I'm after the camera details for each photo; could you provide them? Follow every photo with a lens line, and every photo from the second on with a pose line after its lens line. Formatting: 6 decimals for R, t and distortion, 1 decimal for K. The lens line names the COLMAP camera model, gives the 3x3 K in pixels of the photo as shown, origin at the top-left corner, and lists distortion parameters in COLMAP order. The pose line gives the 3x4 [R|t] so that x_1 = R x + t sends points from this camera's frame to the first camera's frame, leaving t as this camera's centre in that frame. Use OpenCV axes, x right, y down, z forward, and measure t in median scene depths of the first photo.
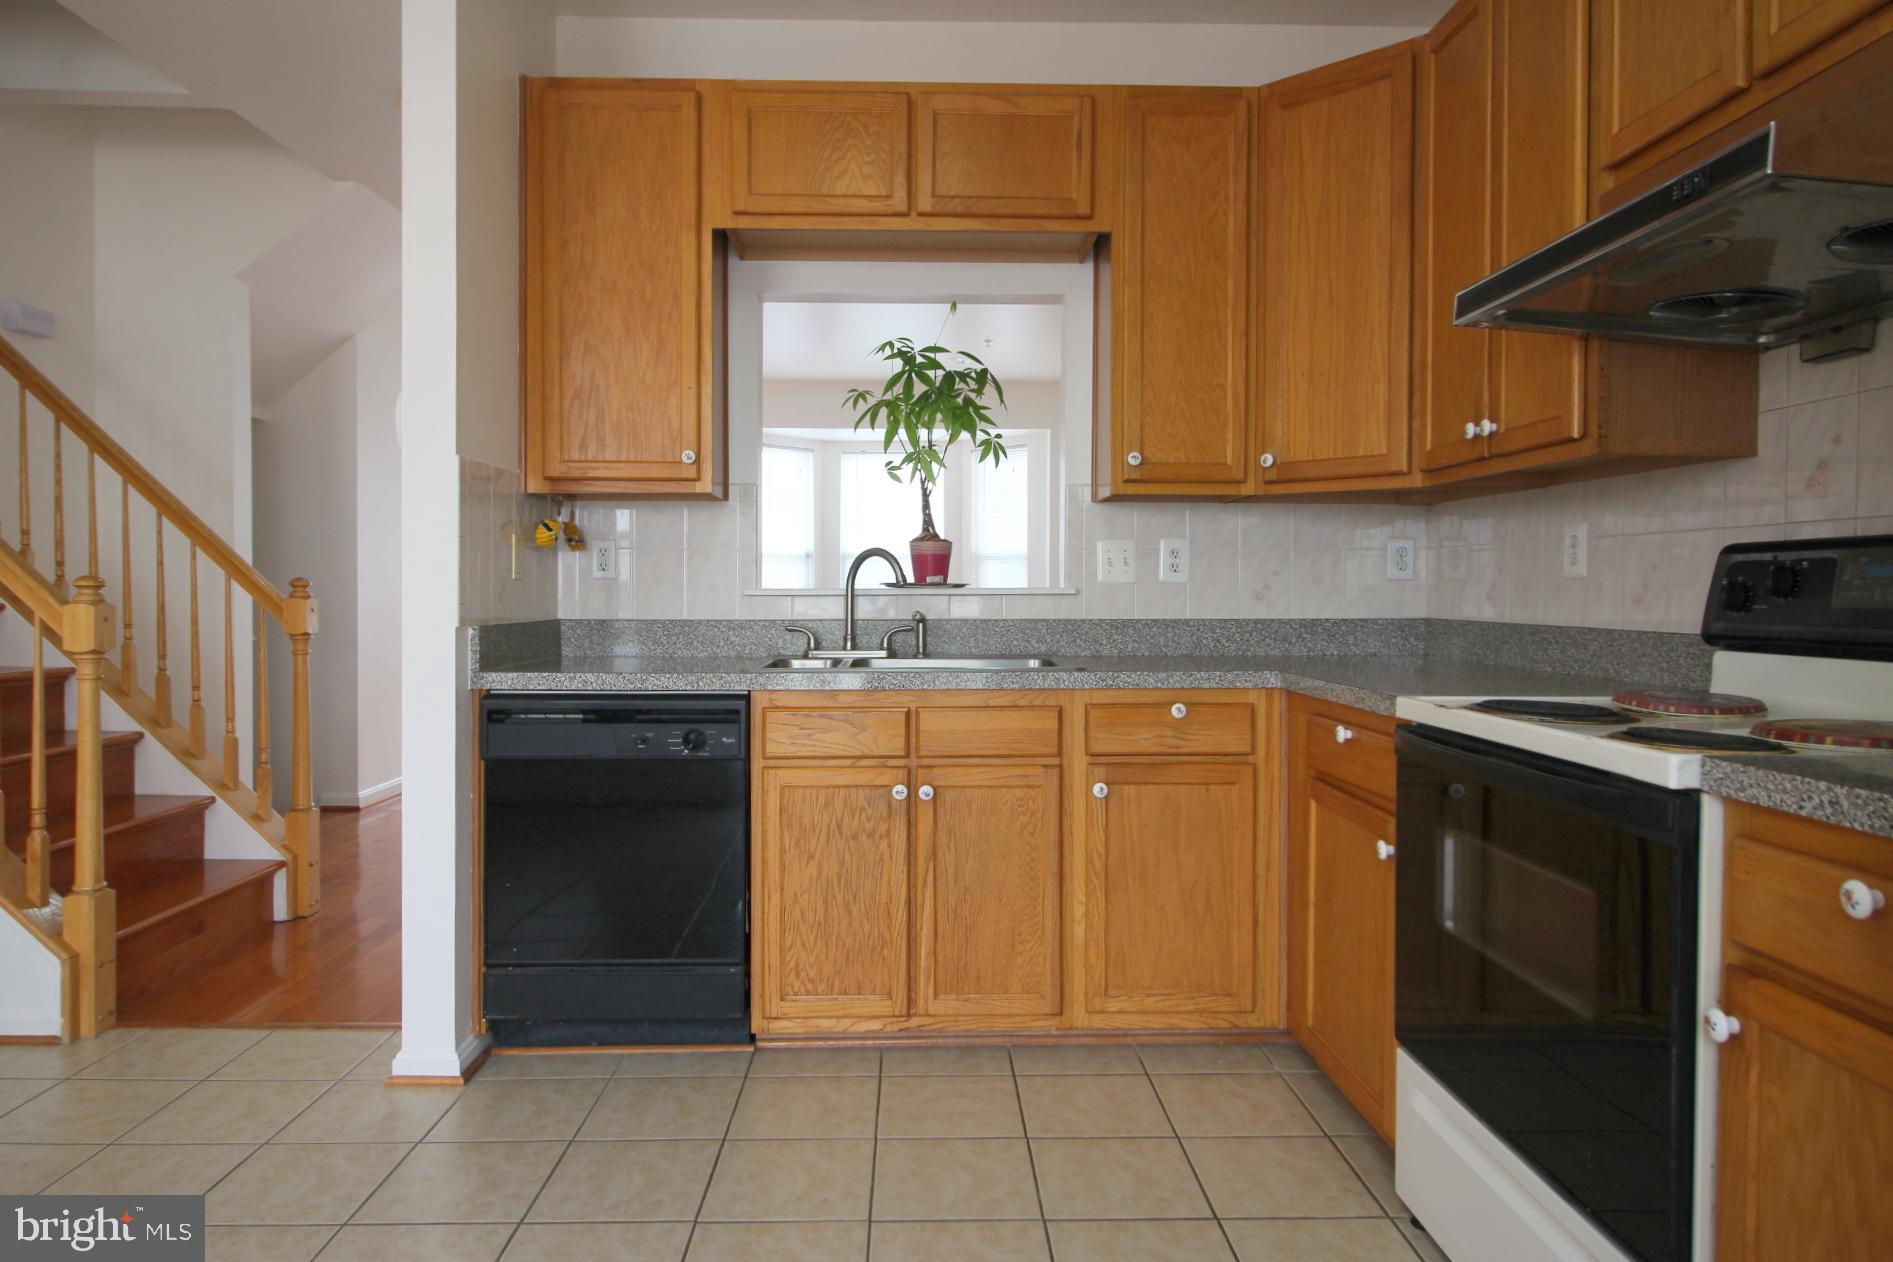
lens RADIAL K [[1154.3, 0, 941.4], [0, 1154.3, 606.9], [0, 0, 1]] dist [0.002142, -0.000957]
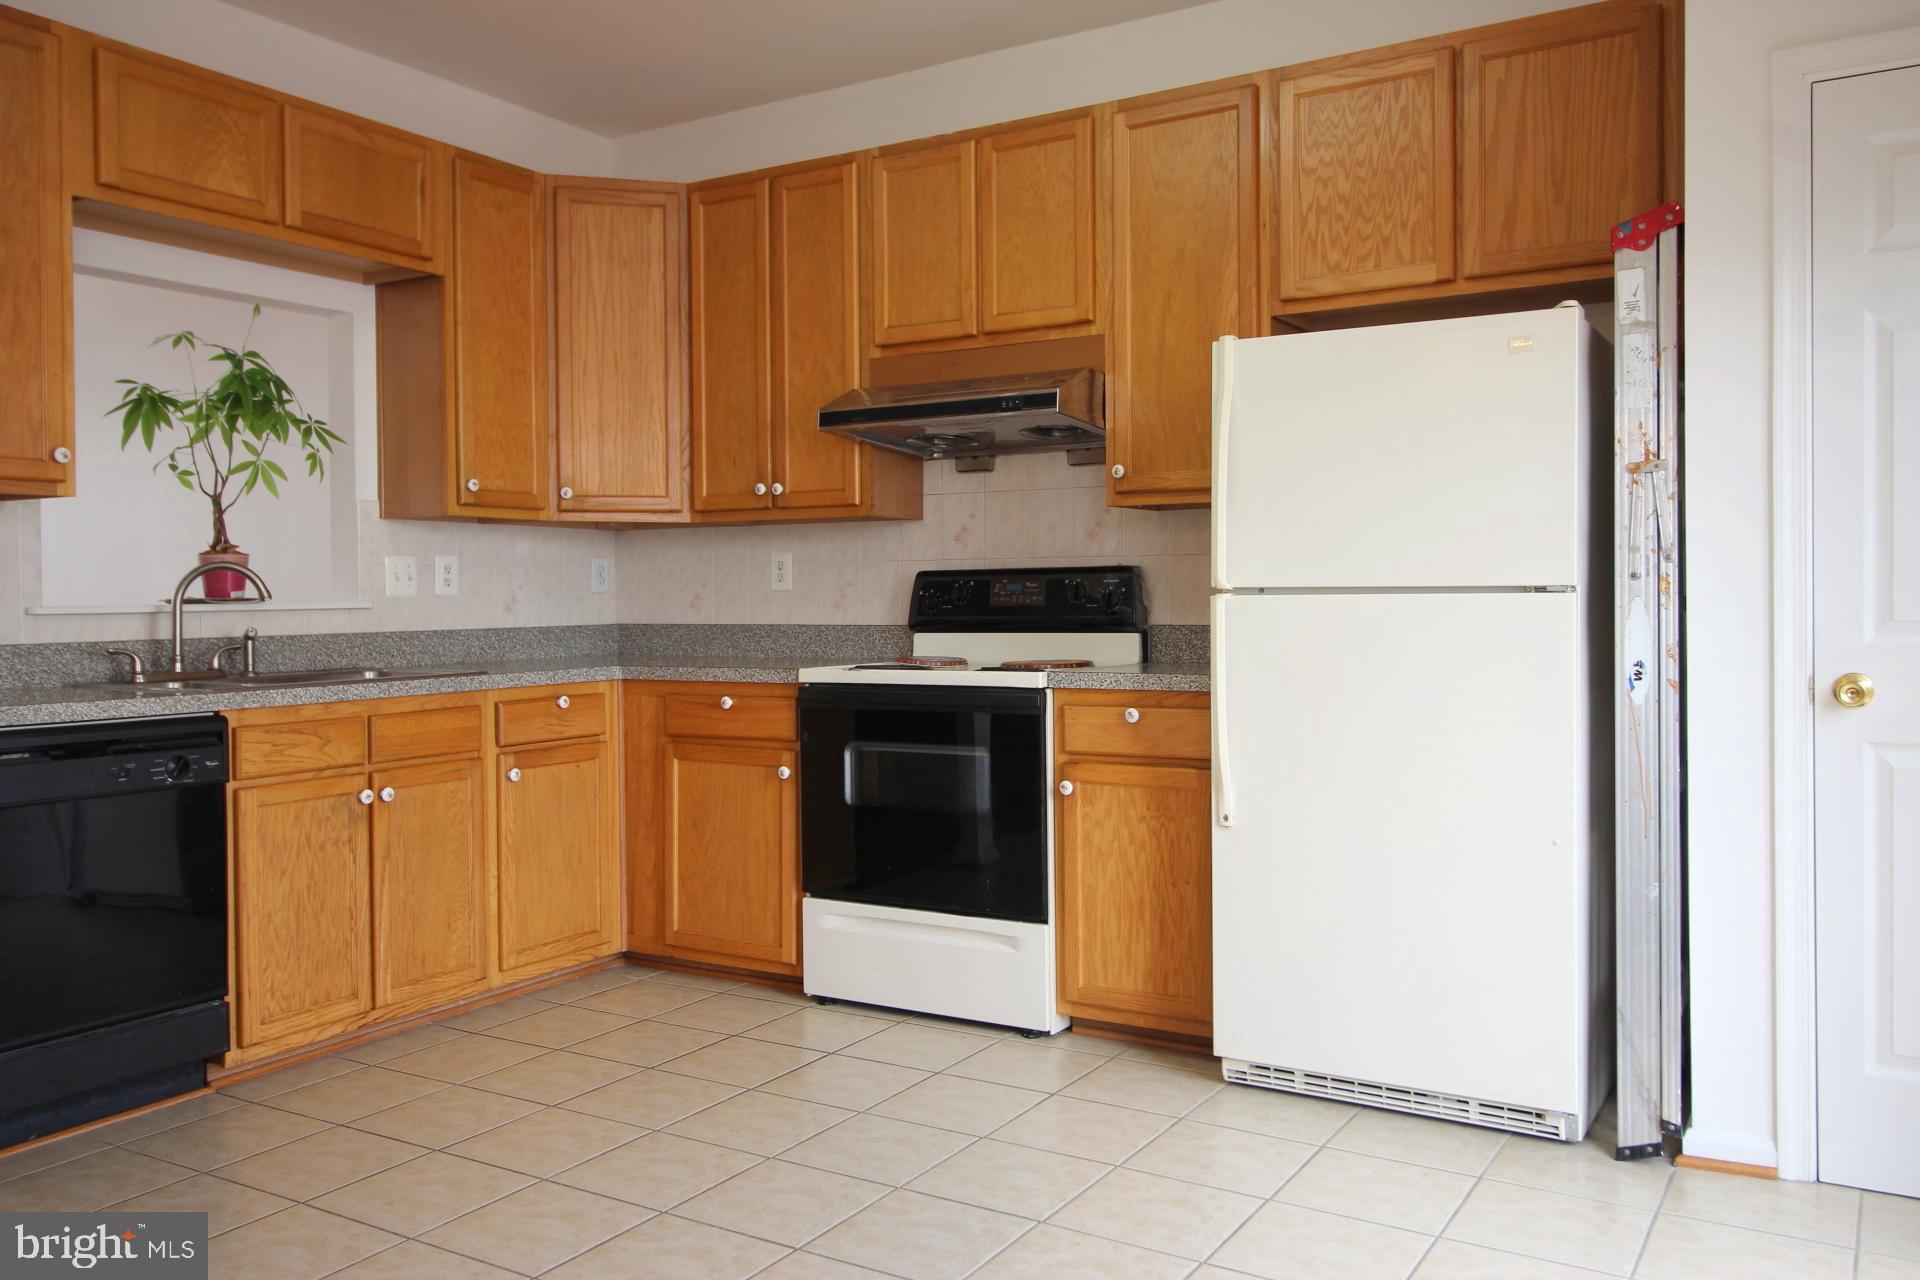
lens RADIAL K [[1510.4, 0, 958.5], [0, 1510.4, 610.8], [0, 0, 1]] dist [0.006001, -0.000585]
pose [[0.539786, -0.015320, 0.841663, -0.891311], [0.023636, 0.999716, 0.003038, -0.000408], [-0.841471, 0.018253, 0.539995, -0.198377]]
